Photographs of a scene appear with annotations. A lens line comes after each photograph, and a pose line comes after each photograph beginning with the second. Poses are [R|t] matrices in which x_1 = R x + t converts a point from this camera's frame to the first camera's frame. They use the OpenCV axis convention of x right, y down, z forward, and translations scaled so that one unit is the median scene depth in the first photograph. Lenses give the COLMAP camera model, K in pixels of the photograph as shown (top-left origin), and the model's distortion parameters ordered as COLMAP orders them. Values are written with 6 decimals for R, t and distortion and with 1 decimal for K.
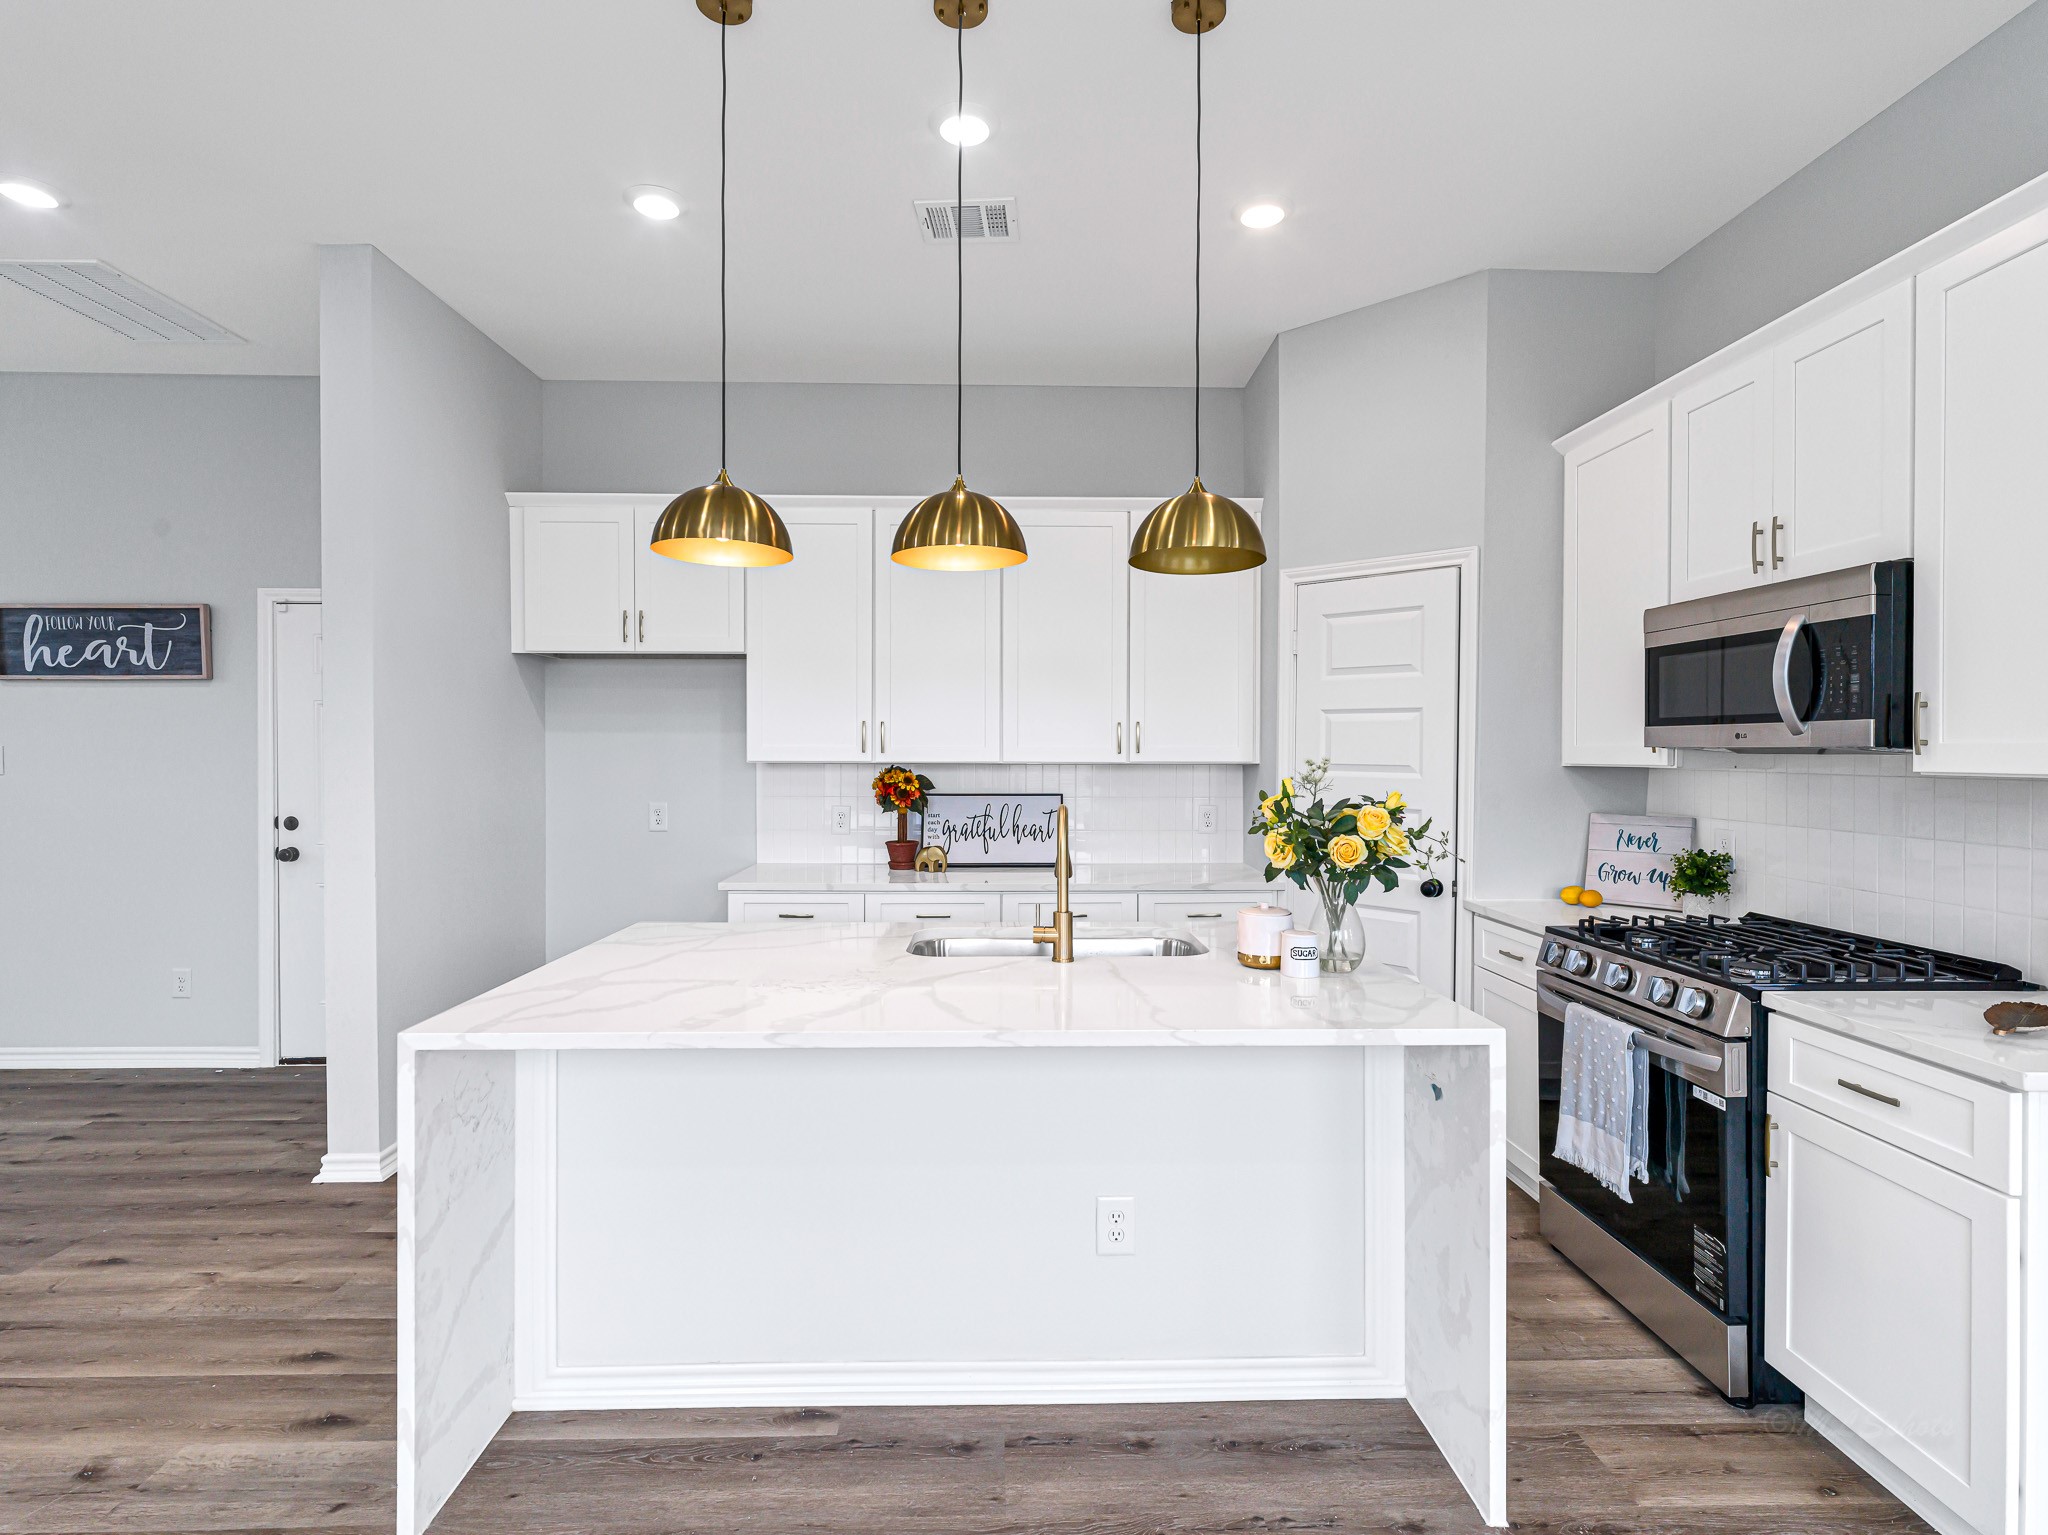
lens RADIAL K [[1016.7, 0, 1013.0], [0, 1016.7, 760.1], [0, 0, 1]] dist [-0.000437, -0.000463]
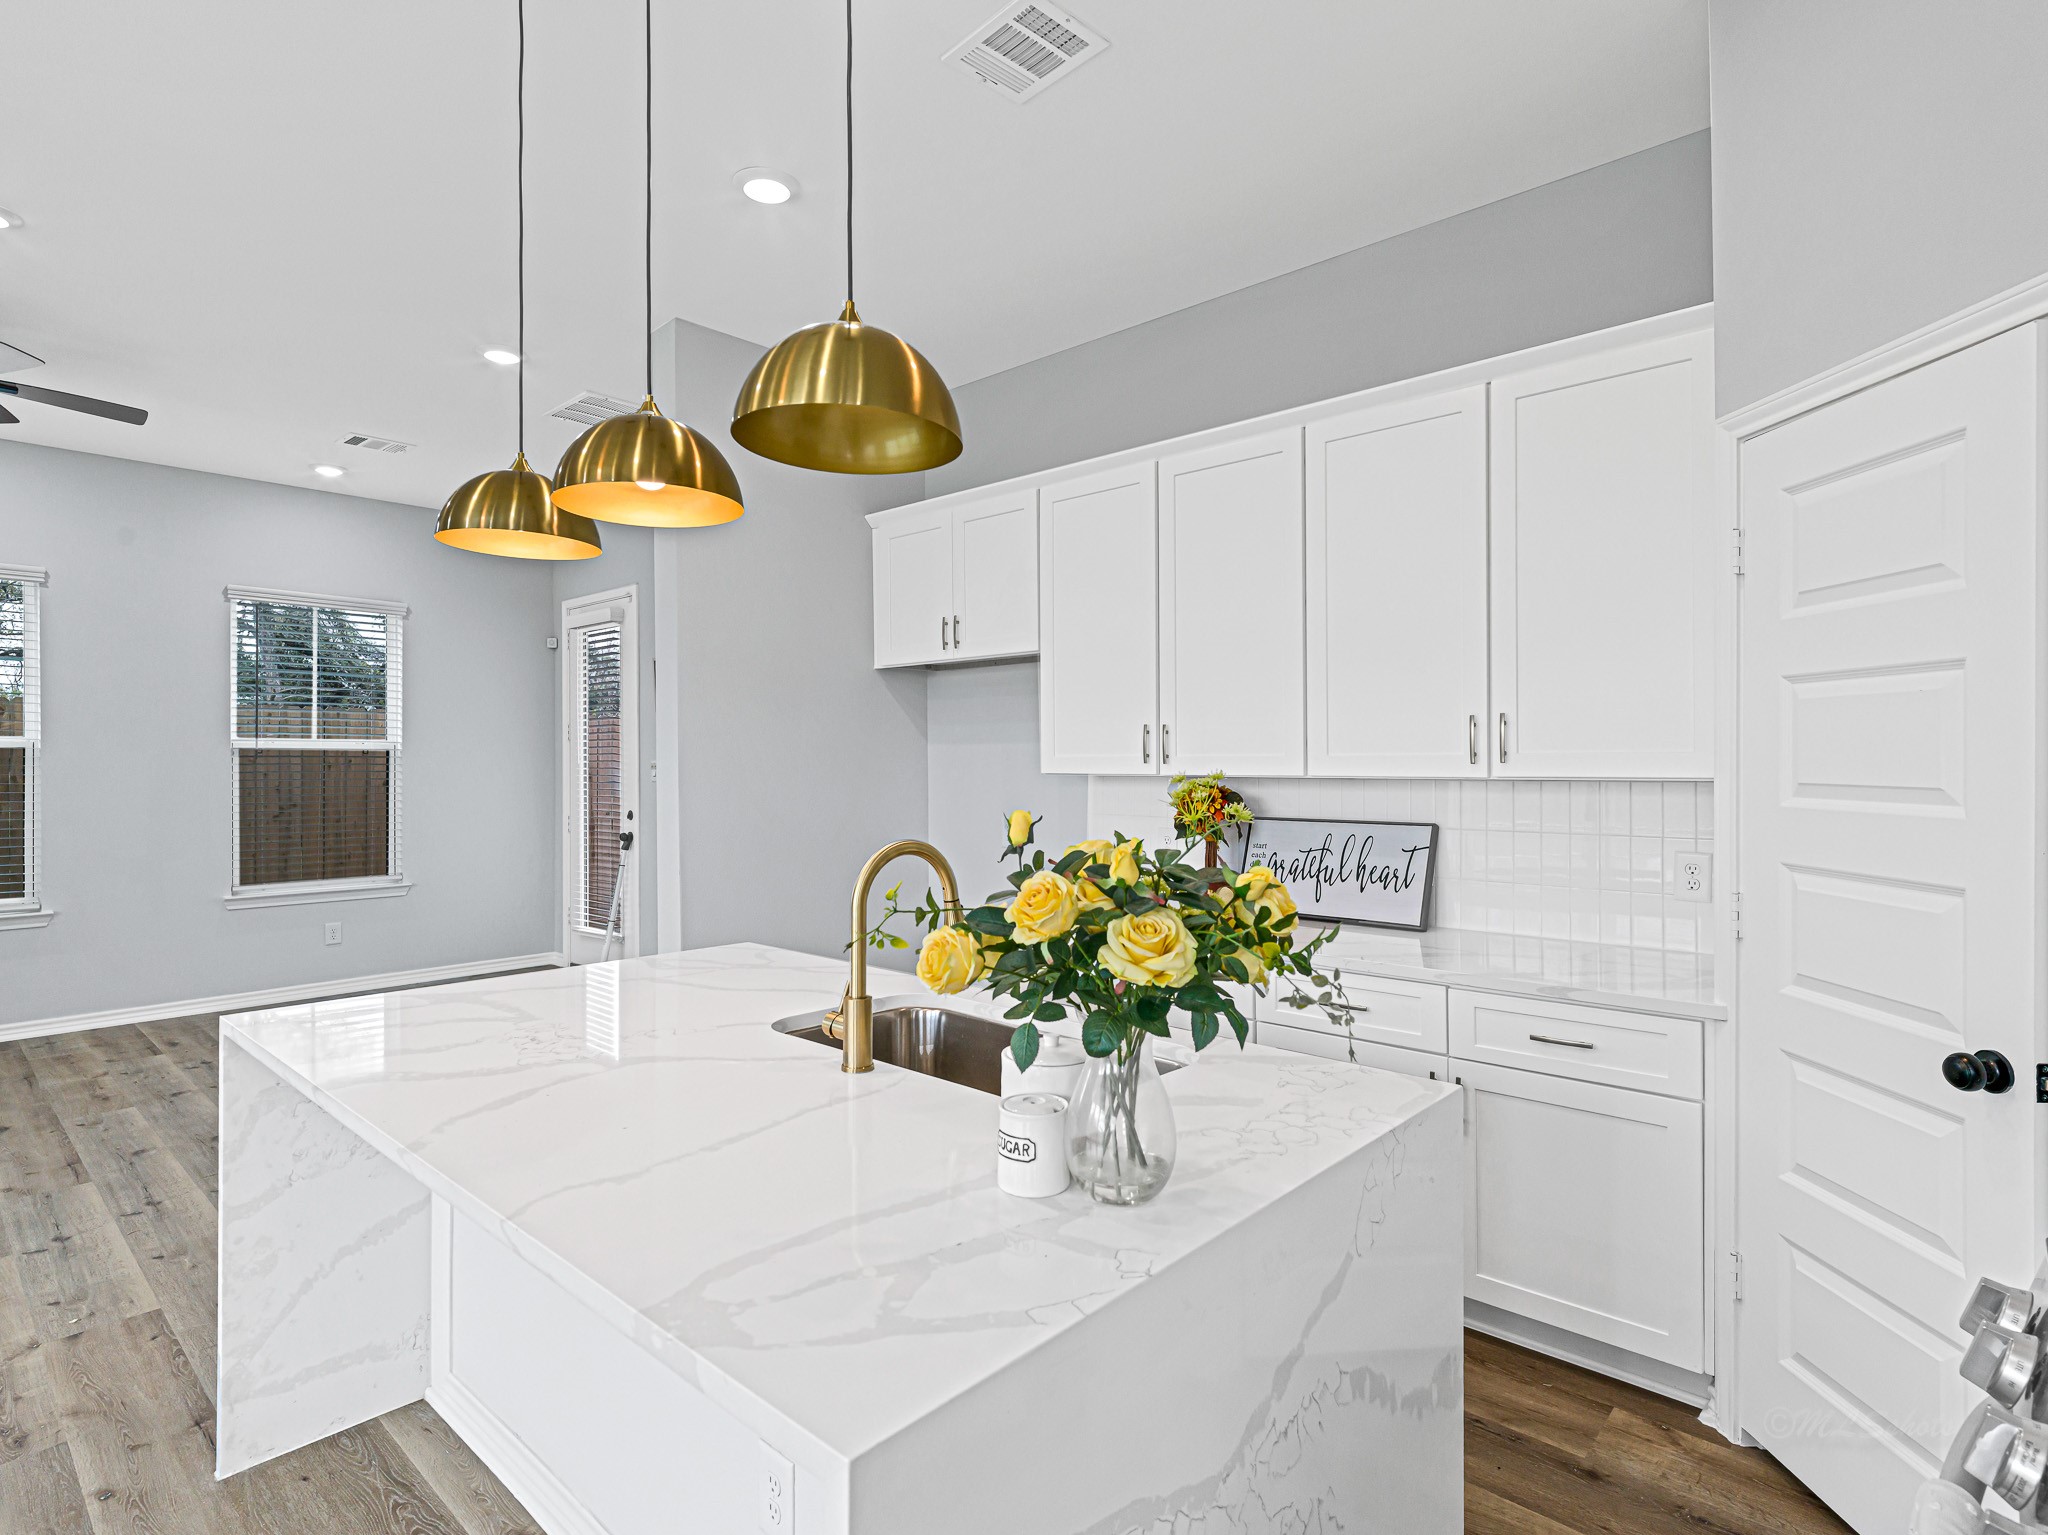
lens RADIAL K [[1048.7, 0, 1016.5], [0, 1048.7, 760.5], [0, 0, 1]] dist [0.003917, -0.000059]
pose [[0.724494, -0.005664, -0.689257, 0.517544], [-0.002198, 0.999942, -0.010526, -0.001359], [0.689277, 0.009141, 0.724440, 0.473170]]
